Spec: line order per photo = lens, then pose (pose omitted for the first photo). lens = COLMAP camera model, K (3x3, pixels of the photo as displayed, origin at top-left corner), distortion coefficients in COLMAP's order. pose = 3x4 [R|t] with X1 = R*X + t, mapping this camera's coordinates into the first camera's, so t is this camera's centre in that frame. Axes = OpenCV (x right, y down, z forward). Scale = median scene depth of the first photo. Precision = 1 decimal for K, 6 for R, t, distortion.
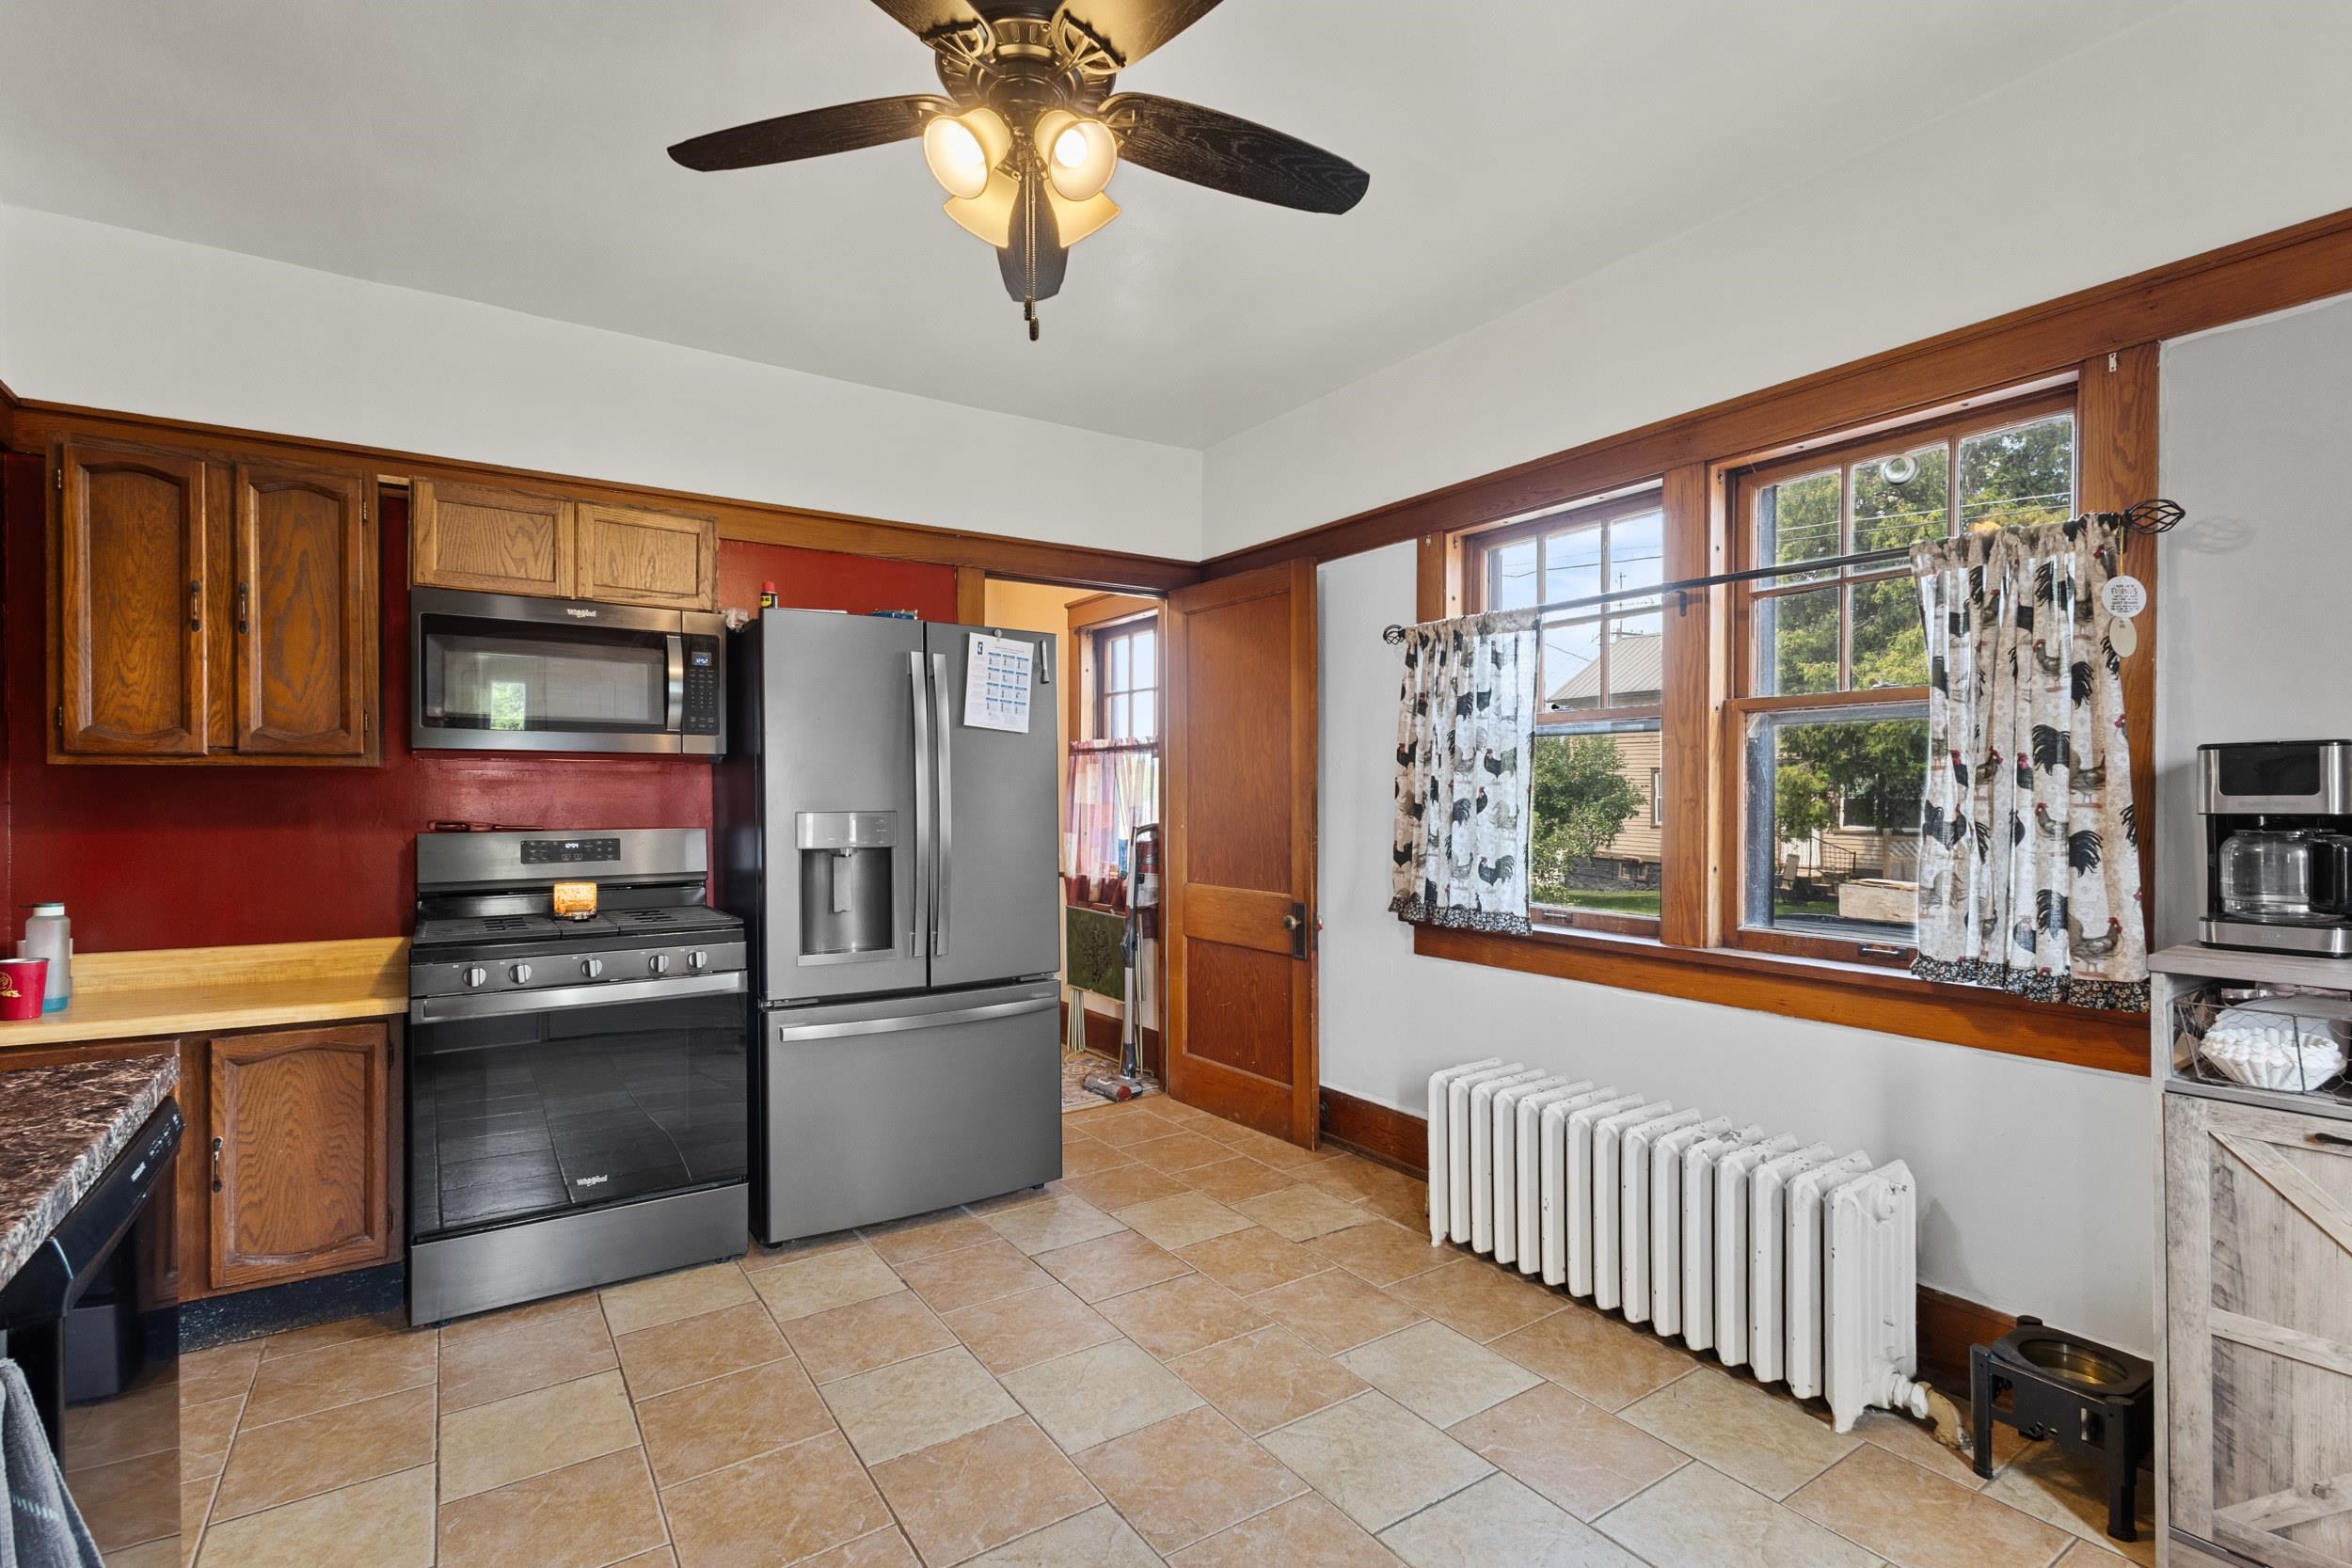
lens RADIAL K [[1079.4, 0, 1169.9], [0, 1079.4, 795.7], [0, 0, 1]] dist [0.004040, -0.001193]
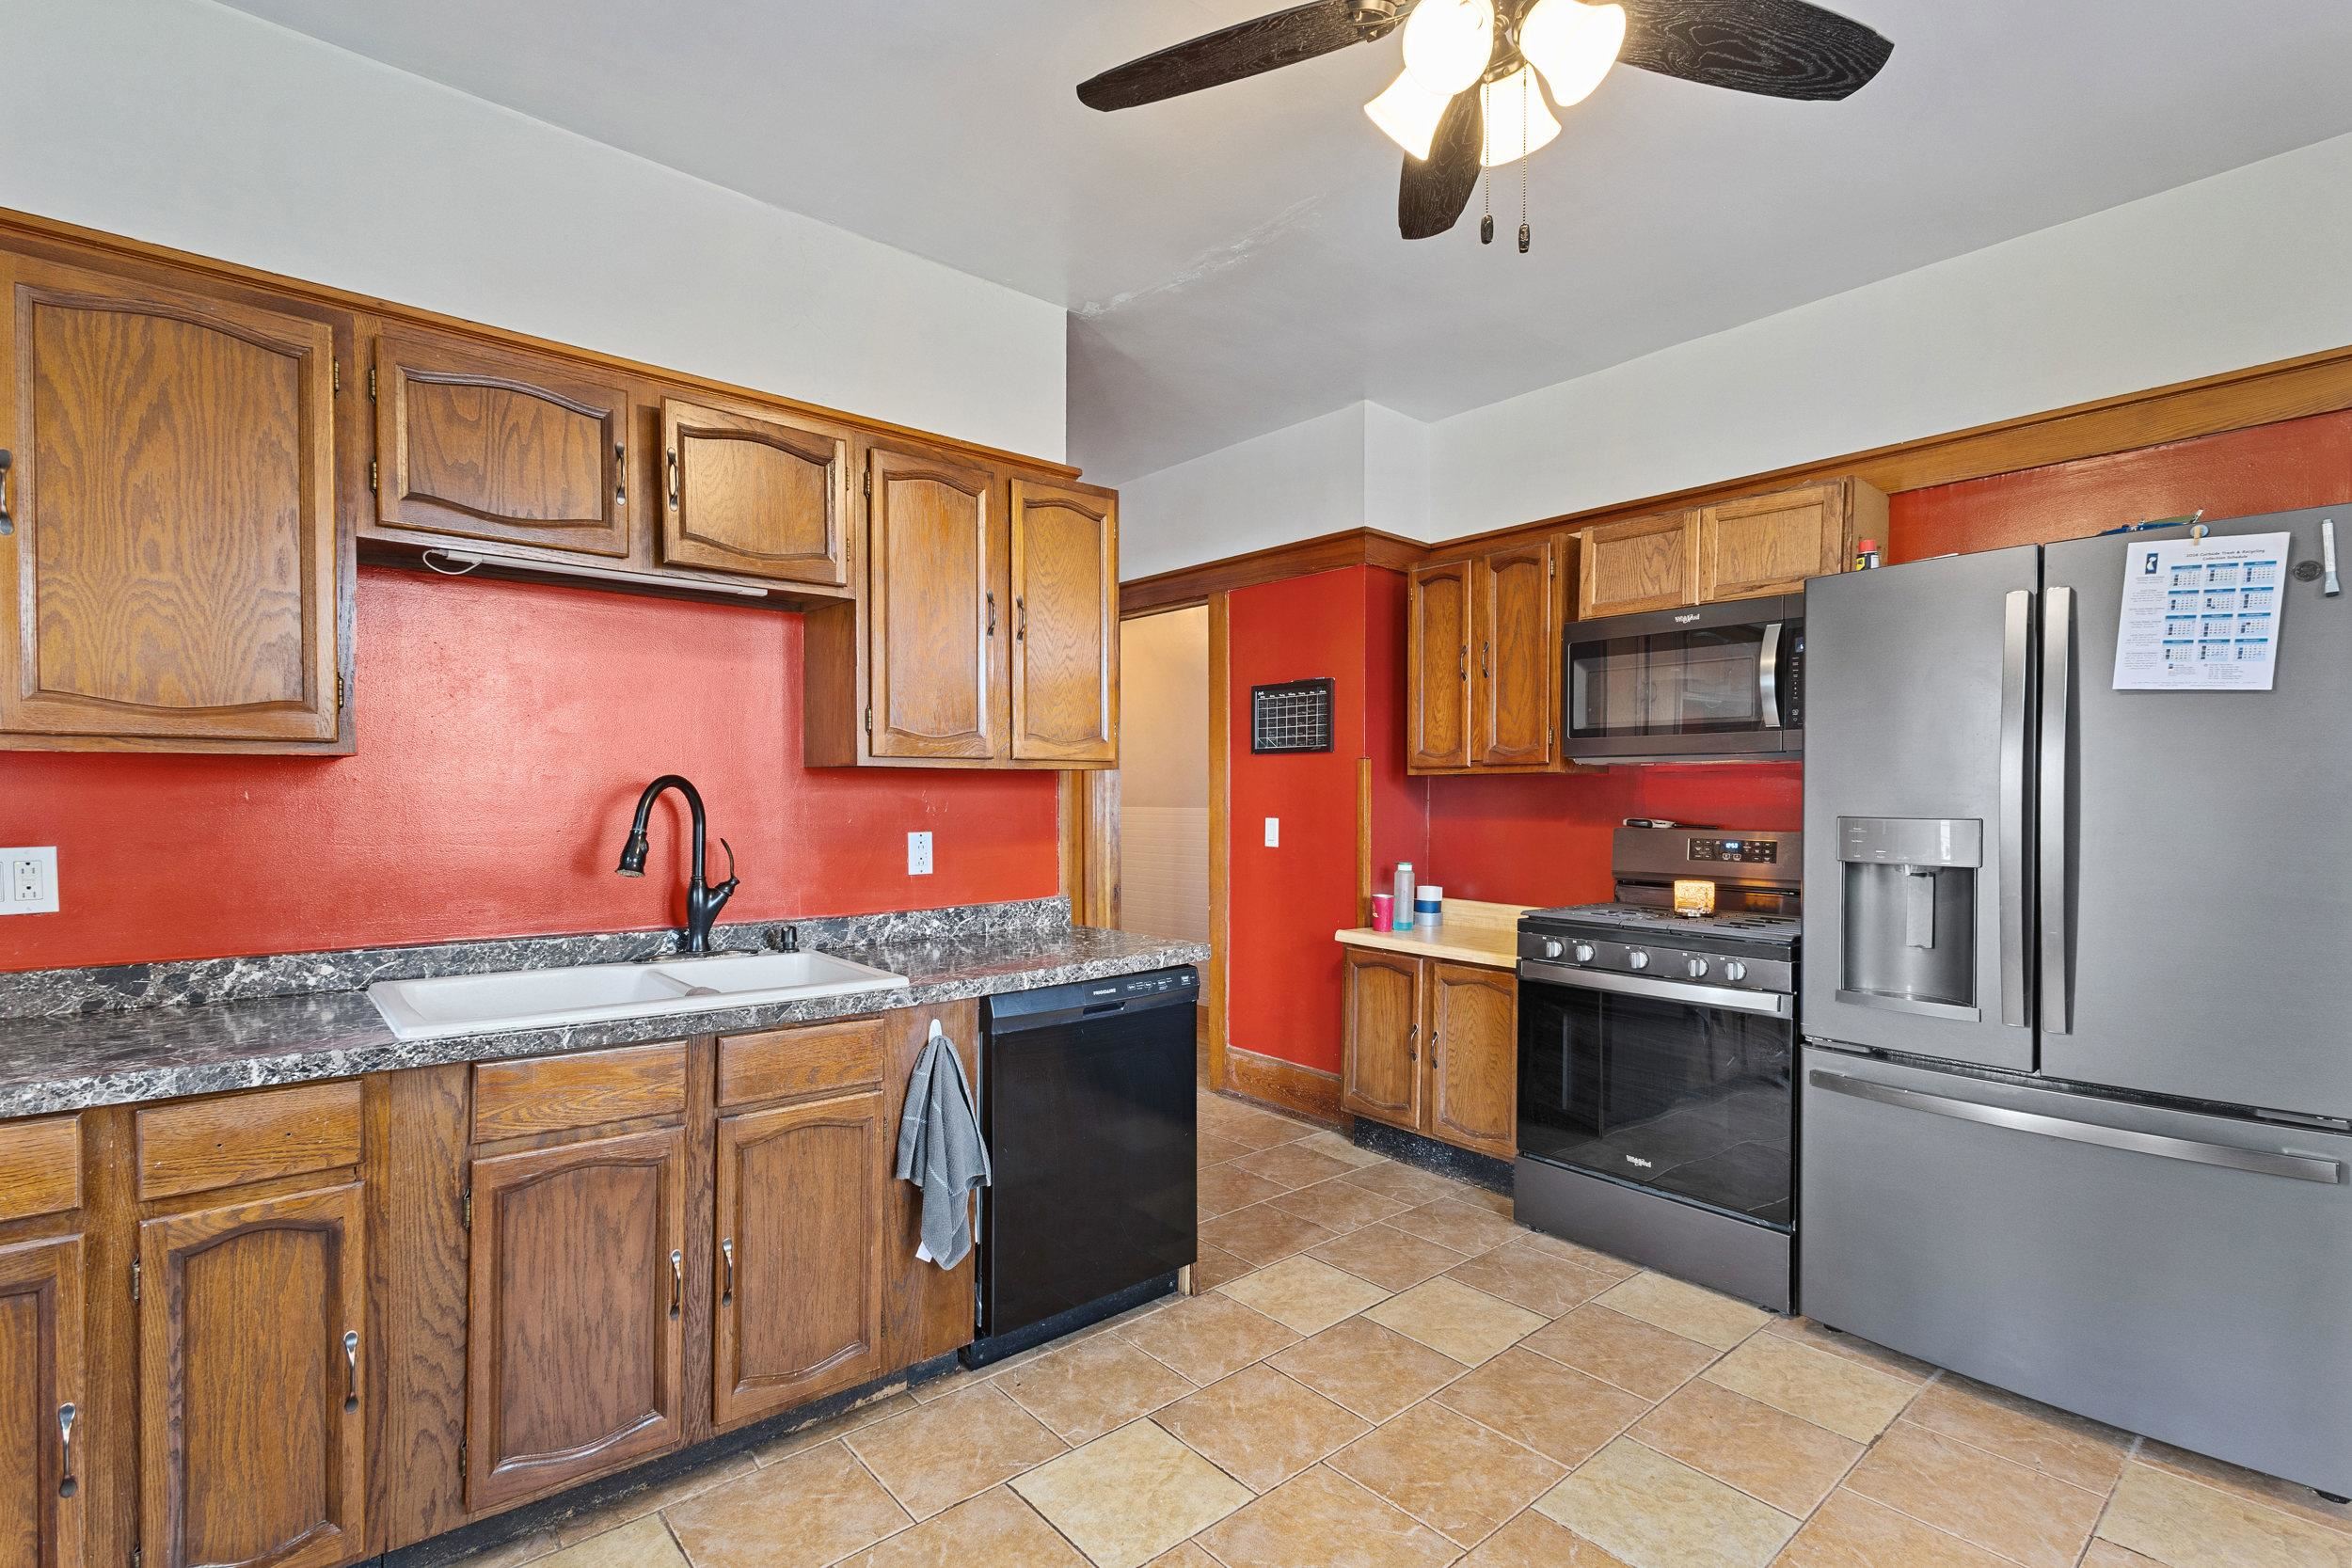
lens RADIAL K [[1079.4, 0, 1174.0], [0, 1079.4, 807.9], [0, 0, 1]] dist [0.004040, -0.001193]
pose [[0.118546, 0.014209, -0.992847, 0.454202], [-0.002818, 0.999898, 0.013973, -0.001984], [0.992945, 0.001142, 0.118574, 0.427627]]
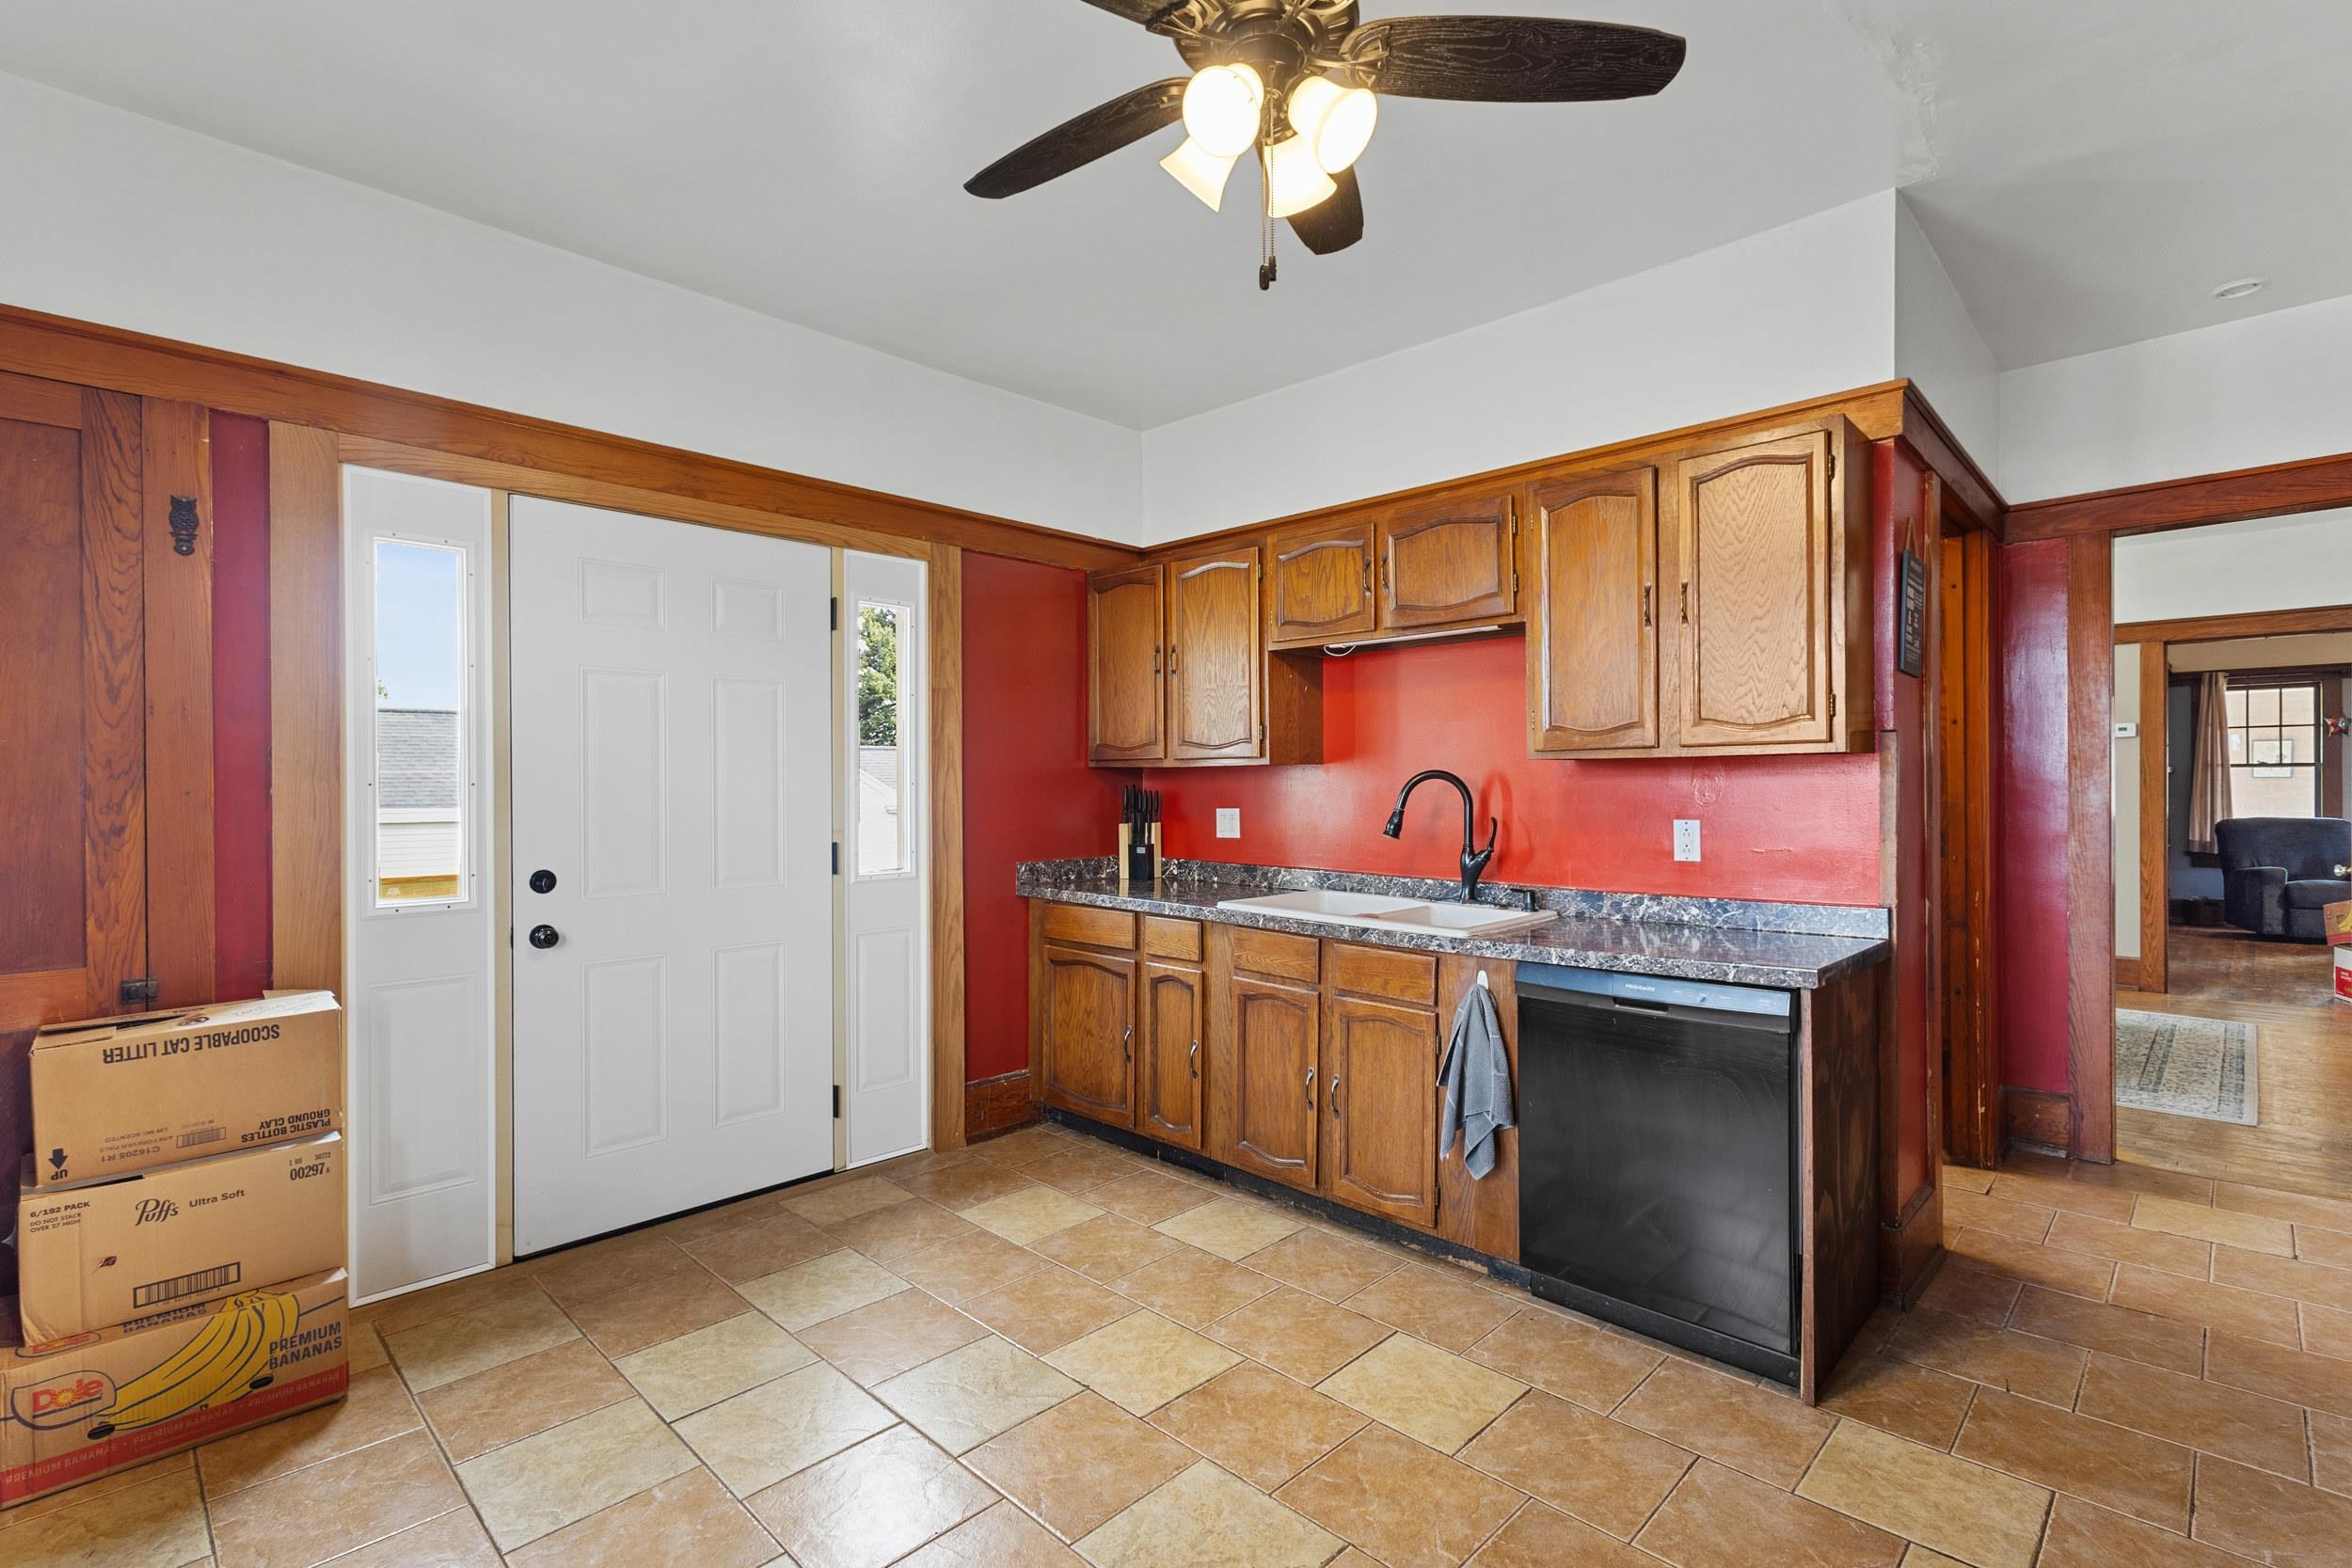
lens RADIAL K [[1079.4, 0, 1172.9], [0, 1079.4, 773.6], [0, 0, 1]] dist [0.004040, -0.001193]
pose [[-0.977065, 0.008691, -0.212764, 0.103093], [0.008698, 0.999962, 0.000905, -0.013836], [0.212763, -0.000966, -0.977103, 1.258693]]
